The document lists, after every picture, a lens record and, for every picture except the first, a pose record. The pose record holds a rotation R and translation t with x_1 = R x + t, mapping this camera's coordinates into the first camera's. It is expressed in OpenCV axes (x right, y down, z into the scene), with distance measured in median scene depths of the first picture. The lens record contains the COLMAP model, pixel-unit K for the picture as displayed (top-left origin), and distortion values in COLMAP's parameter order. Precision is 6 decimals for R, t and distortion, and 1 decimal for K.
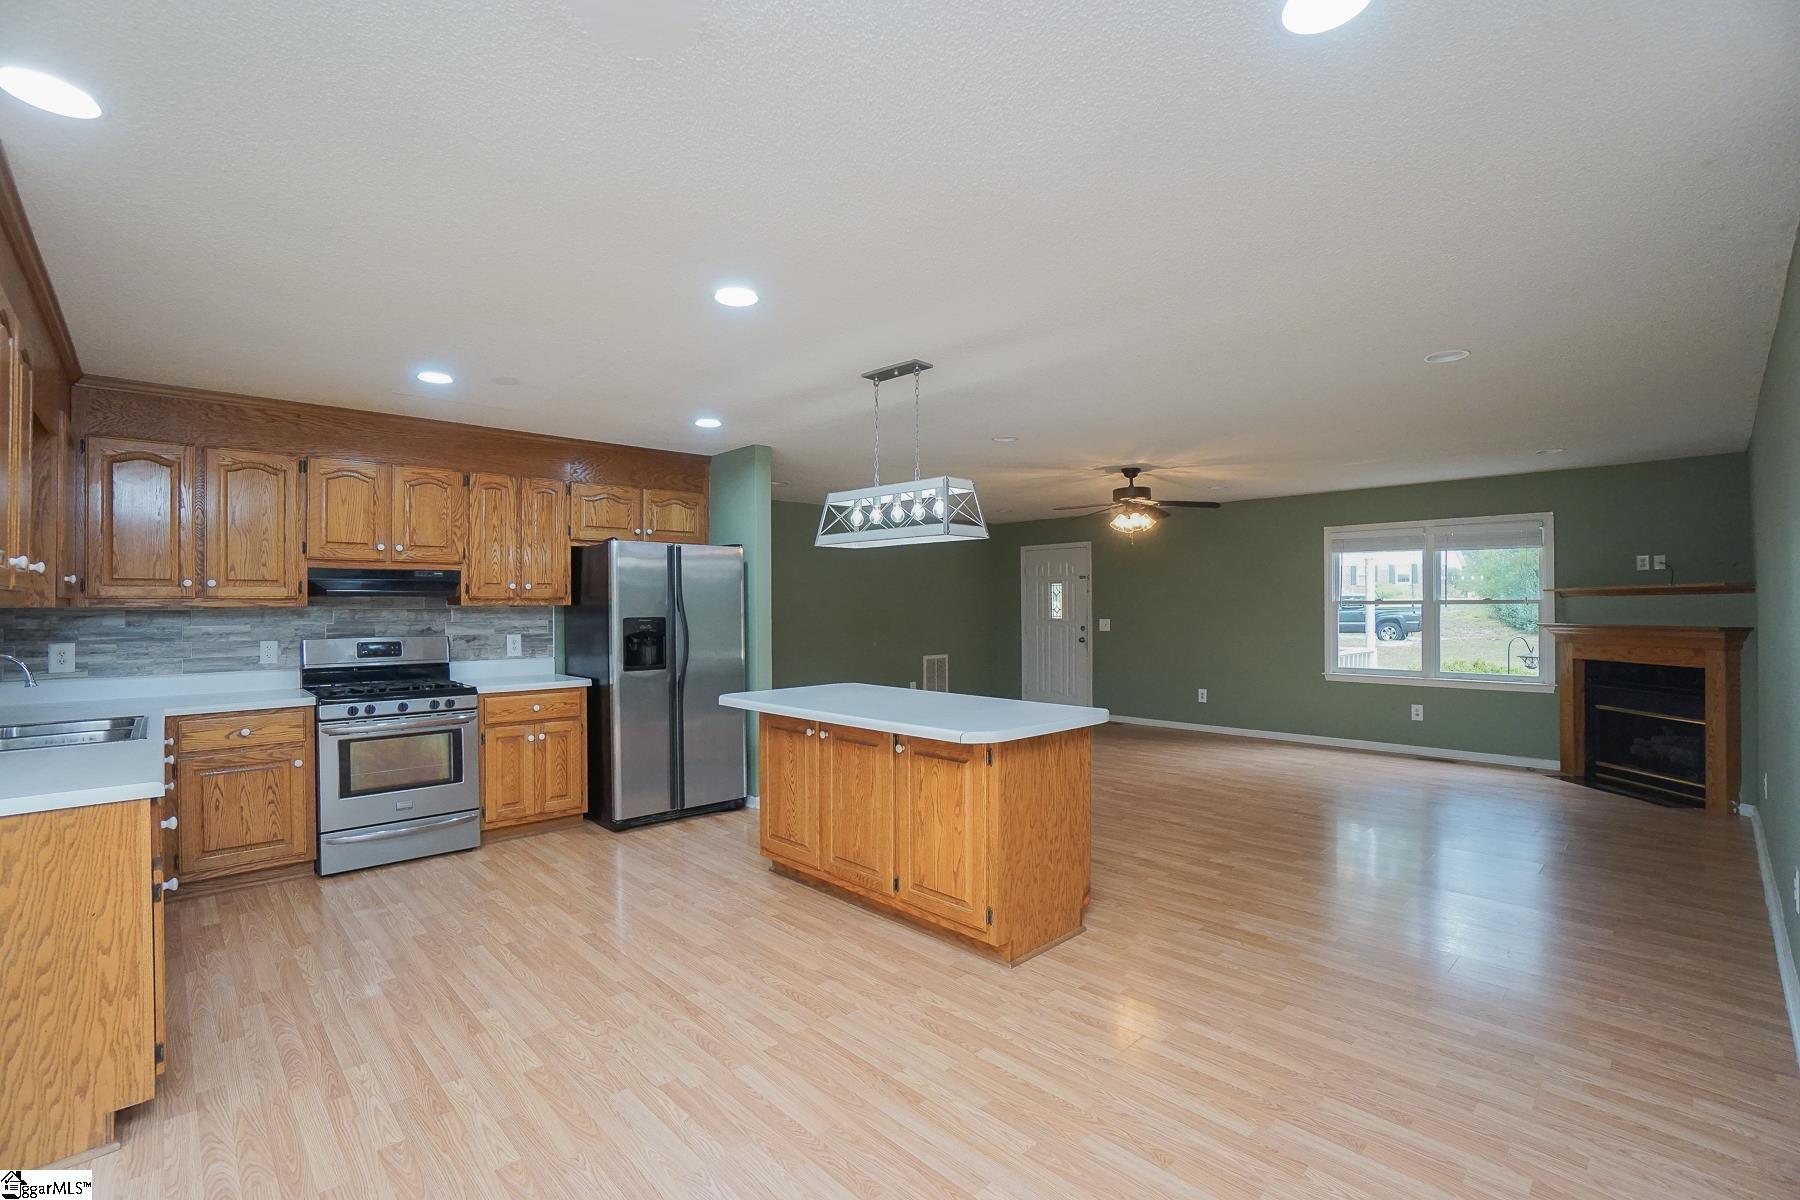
lens RADIAL K [[801.9, 0, 924.1], [0, 801.9, 596.7], [0, 0, 1]] dist [-0.047038, 0.013852]
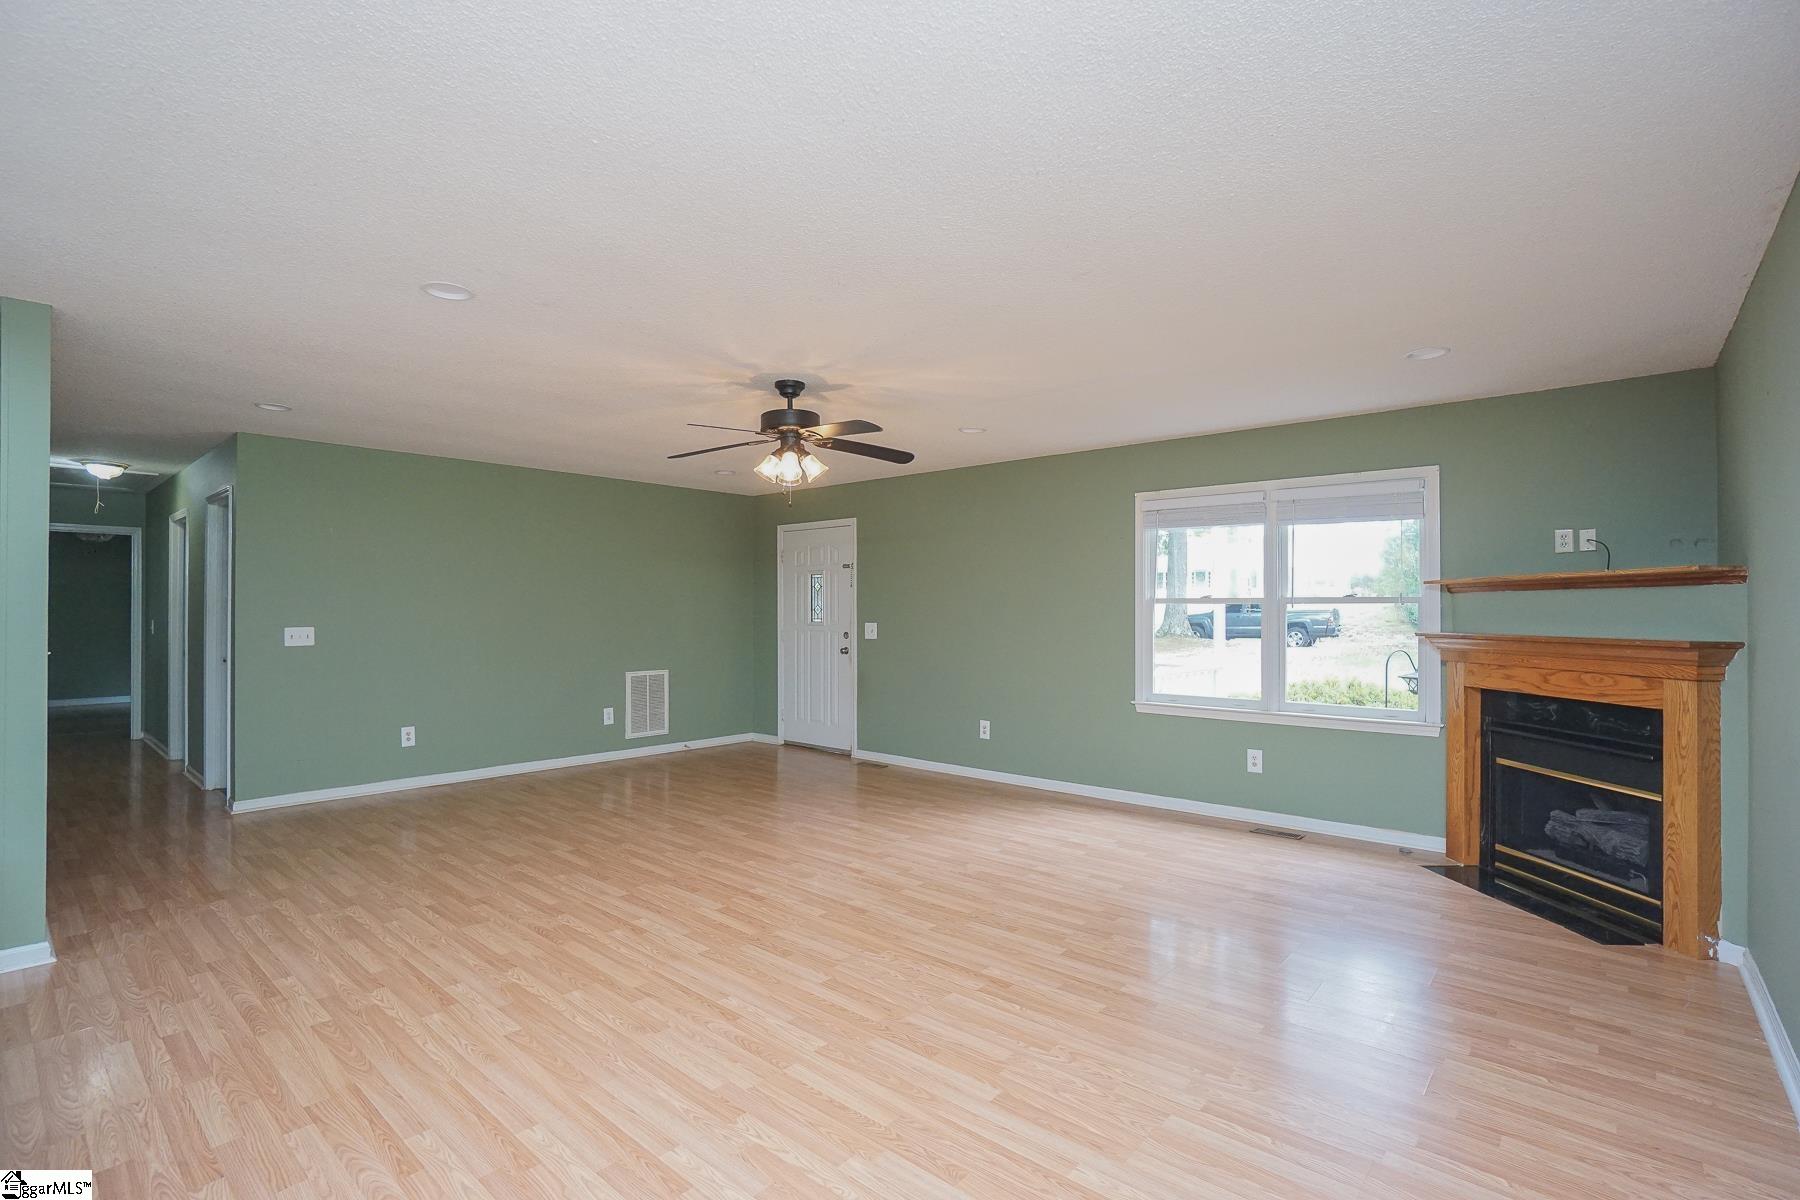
lens RADIAL K [[857.4, 0, 912.3], [0, 857.4, 590.1], [0, 0, 1]] dist [-0.045306, 0.017201]
pose [[0.996158, 0.007552, 0.087247, 0.395221], [-0.006812, 0.999938, -0.008780, 0.010169], [-0.087308, 0.008152, 0.996148, 0.430523]]
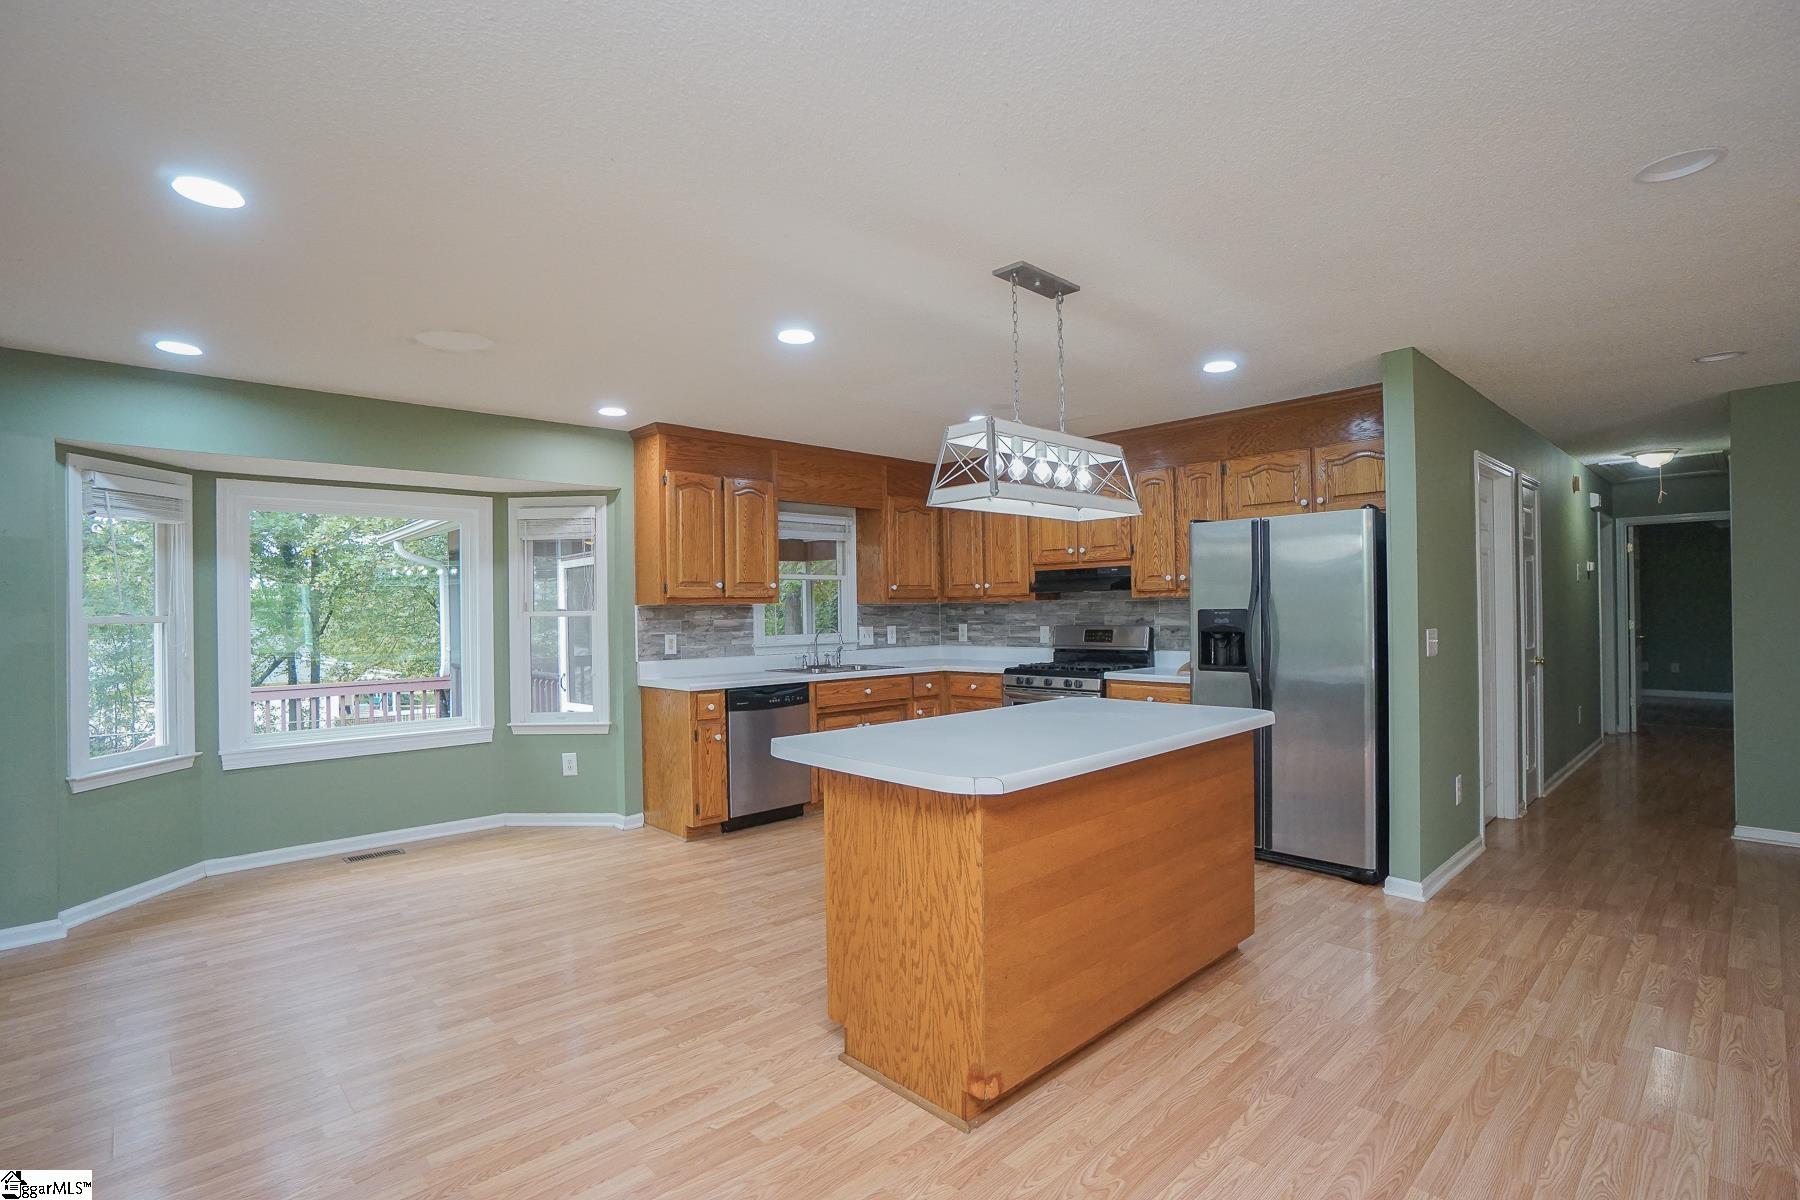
lens RADIAL K [[857.4, 0, 852.2], [0, 857.4, 610.2], [0, 0, 1]] dist [-0.045306, 0.017201]
pose [[-0.052251, 0.004570, -0.998624, 0.592033], [0.027841, 0.999608, 0.003118, 0.013457], [0.998246, -0.027640, -0.052358, 0.669002]]
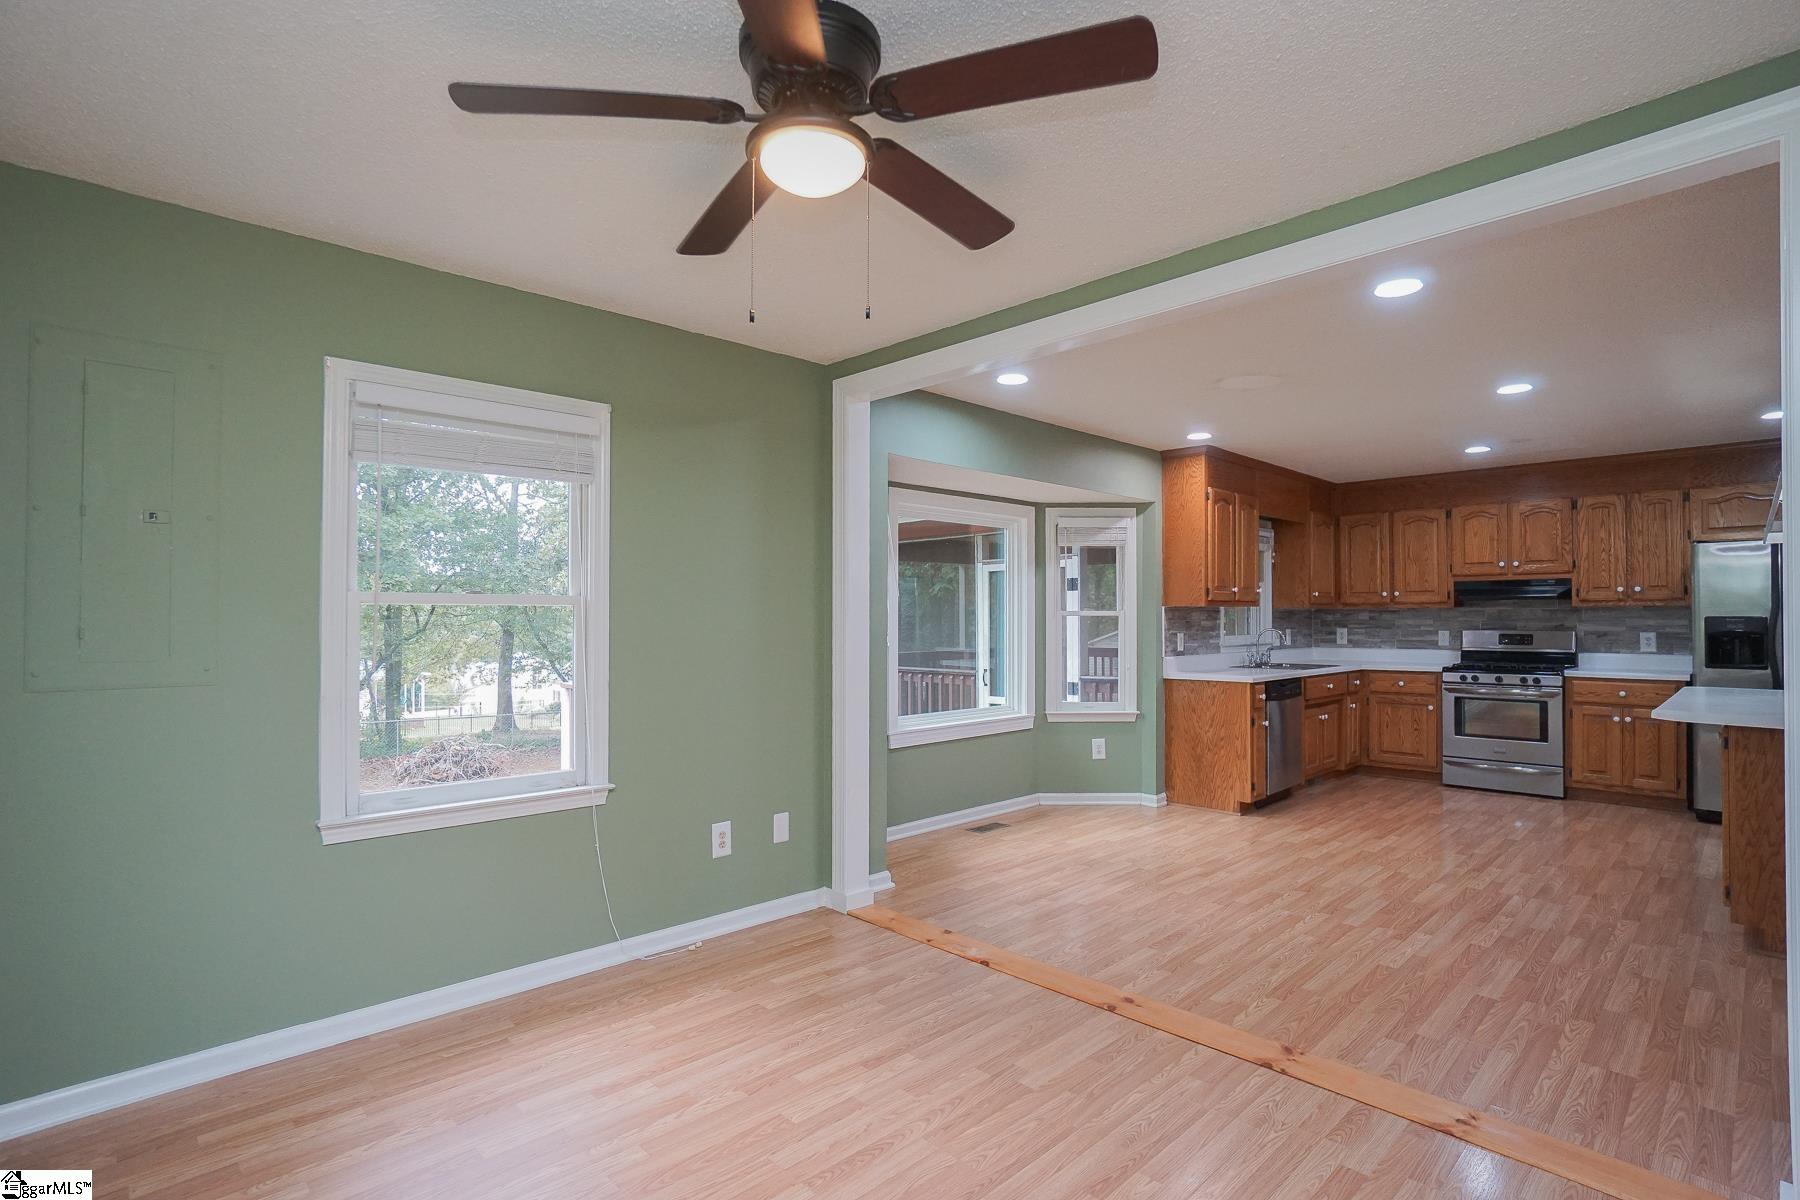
lens RADIAL K [[897.6, 0, 866.8], [0, 897.6, 608.0], [0, 0, 1]] dist [-0.021714, 0.009835]
pose [[-0.011870, -0.004885, -0.999918, 0.804427], [0.013559, 0.999895, -0.005046, 0.005673], [0.999838, -0.013618, -0.011802, -0.085127]]
